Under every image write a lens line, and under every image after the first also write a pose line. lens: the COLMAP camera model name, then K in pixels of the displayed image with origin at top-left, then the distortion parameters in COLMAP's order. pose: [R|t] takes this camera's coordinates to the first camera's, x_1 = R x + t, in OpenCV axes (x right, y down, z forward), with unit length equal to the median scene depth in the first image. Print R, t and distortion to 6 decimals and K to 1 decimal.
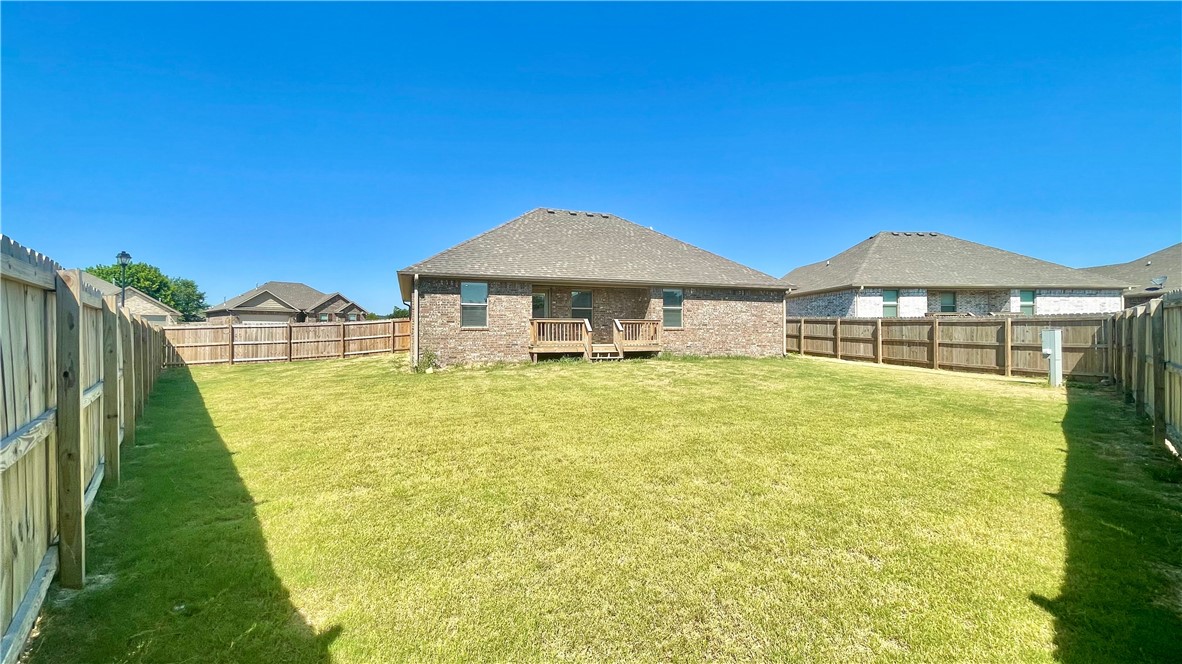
lens RADIAL K [[480.2, 0, 583.5], [0, 480.2, 331.2], [0, 0, 1]] dist [-0.010445, 0.007888]
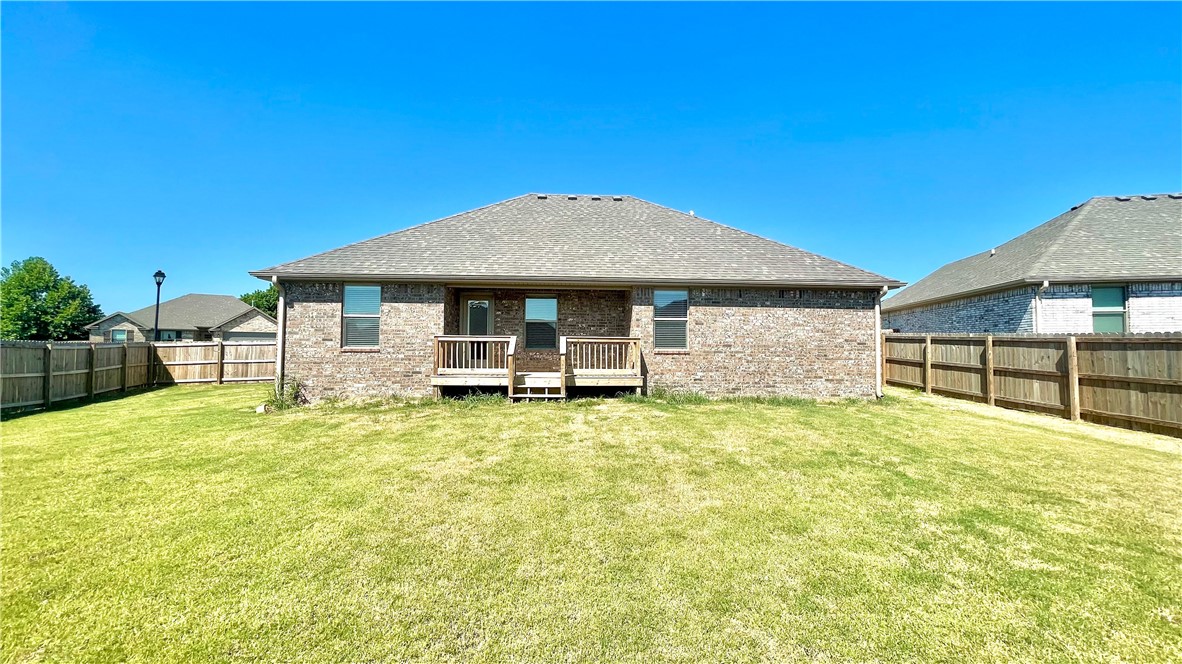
lens RADIAL K [[480.2, 0, 583.5], [0, 480.2, 331.2], [0, 0, 1]] dist [-0.010445, 0.007888]
pose [[0.958911, -0.002296, -0.283699, 0.242754], [-0.007839, 0.999371, -0.034585, -0.008589], [0.283600, 0.035388, 0.958289, 0.327100]]
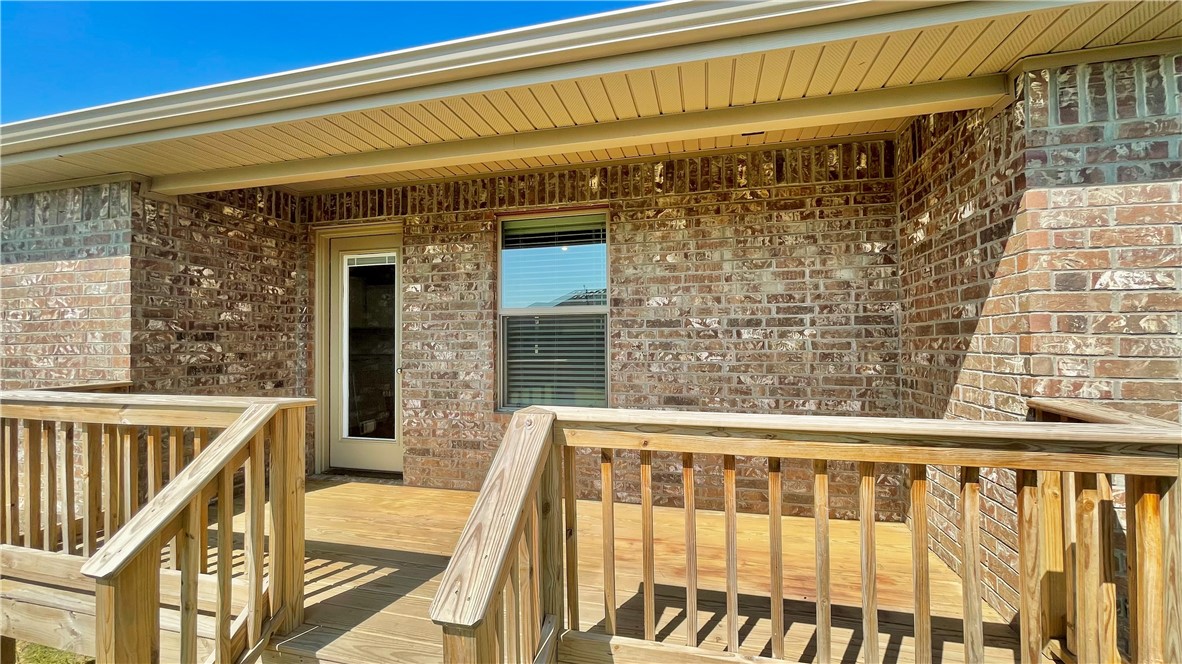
lens RADIAL K [[480.2, 0, 583.5], [0, 480.2, 331.2], [0, 0, 1]] dist [-0.010445, 0.007888]
pose [[0.832851, -0.014227, -0.553314, 0.109609], [0.009837, 0.999892, -0.010903, -0.035083], [0.553410, 0.003638, 0.832901, 0.800741]]
